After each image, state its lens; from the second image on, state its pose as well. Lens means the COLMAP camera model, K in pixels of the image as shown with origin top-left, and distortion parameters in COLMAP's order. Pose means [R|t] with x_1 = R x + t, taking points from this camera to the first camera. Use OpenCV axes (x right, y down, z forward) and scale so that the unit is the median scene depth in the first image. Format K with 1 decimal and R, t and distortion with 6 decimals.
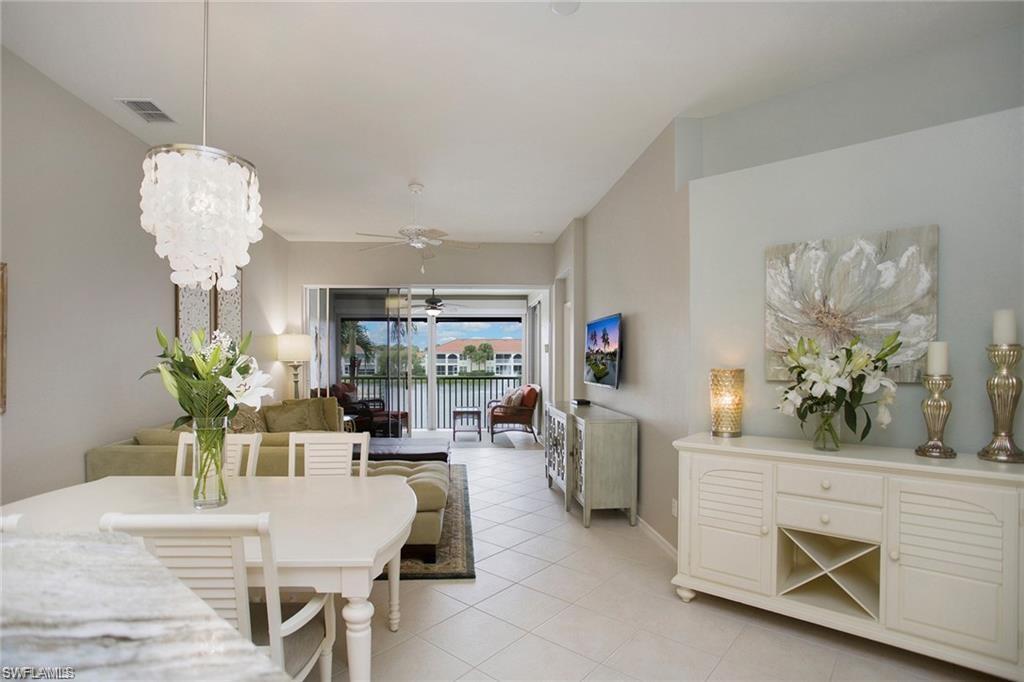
lens RADIAL K [[514.2, 0, 485.6], [0, 514.2, 371.0], [0, 0, 1]] dist [-0.067433, 0.020266]
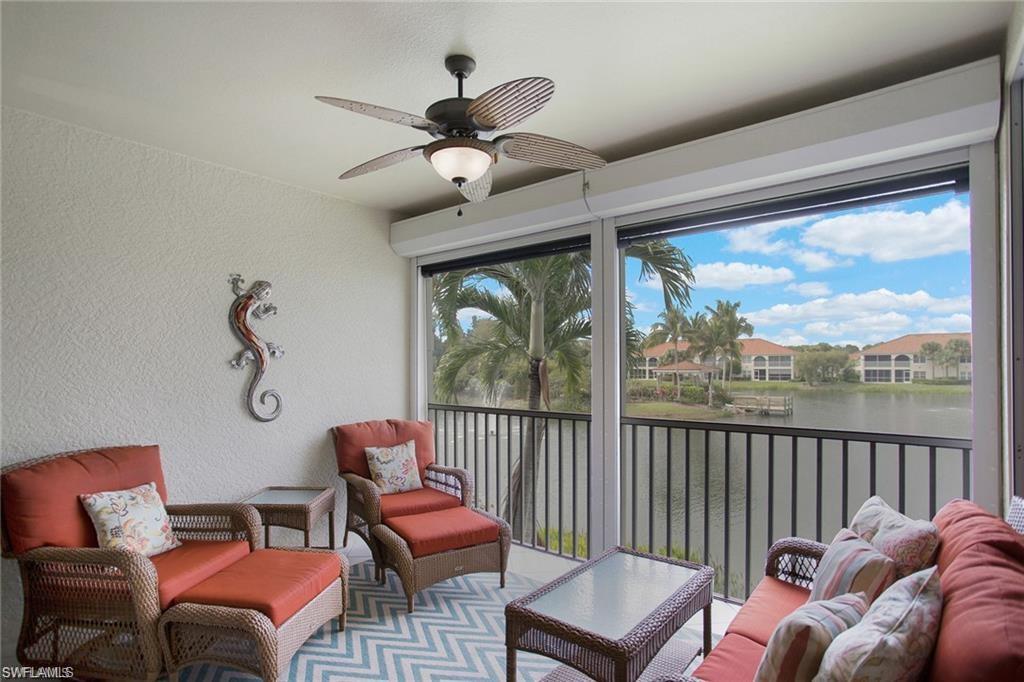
lens RADIAL K [[517.1, 0, 513.0], [0, 517.1, 359.4], [0, 0, 1]] dist [-0.046581, 0.005663]
pose [[0.742787, -0.009968, -0.669453, 0.094787], [-0.009931, 0.999615, -0.025903, -0.020248], [0.669454, 0.025889, 0.742403, 0.992577]]
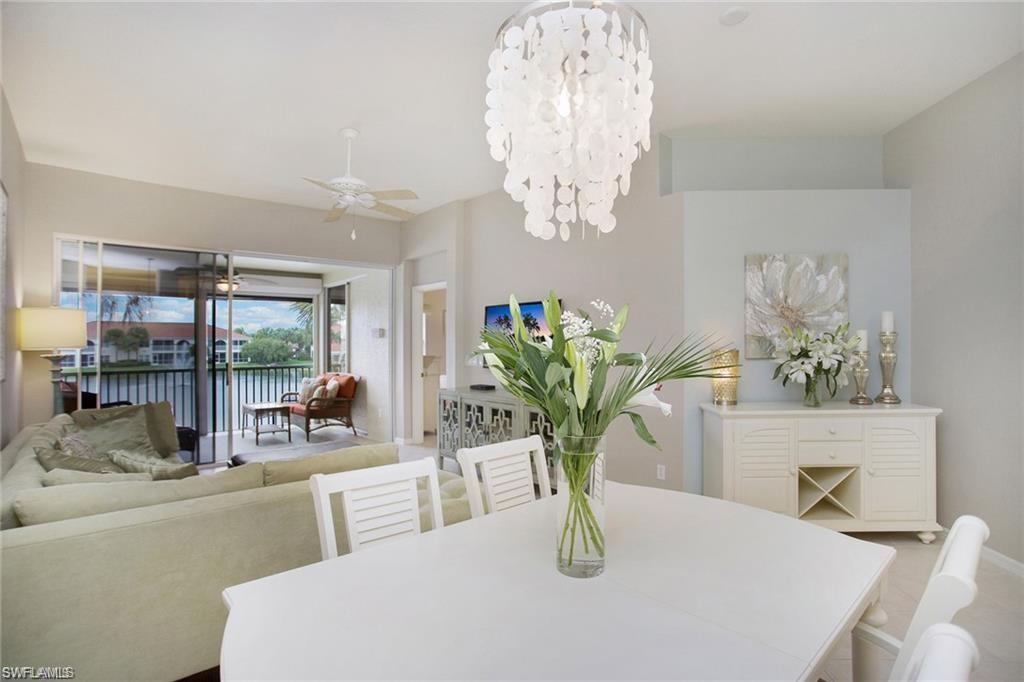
lens RADIAL K [[514.2, 0, 509.9], [0, 514.2, 343.0], [0, 0, 1]] dist [-0.067433, 0.020266]
pose [[0.789358, -0.004962, 0.613913, -0.281591], [0.021068, 0.999597, -0.019011, -0.003291], [-0.613572, 0.027940, 0.789144, 0.135426]]
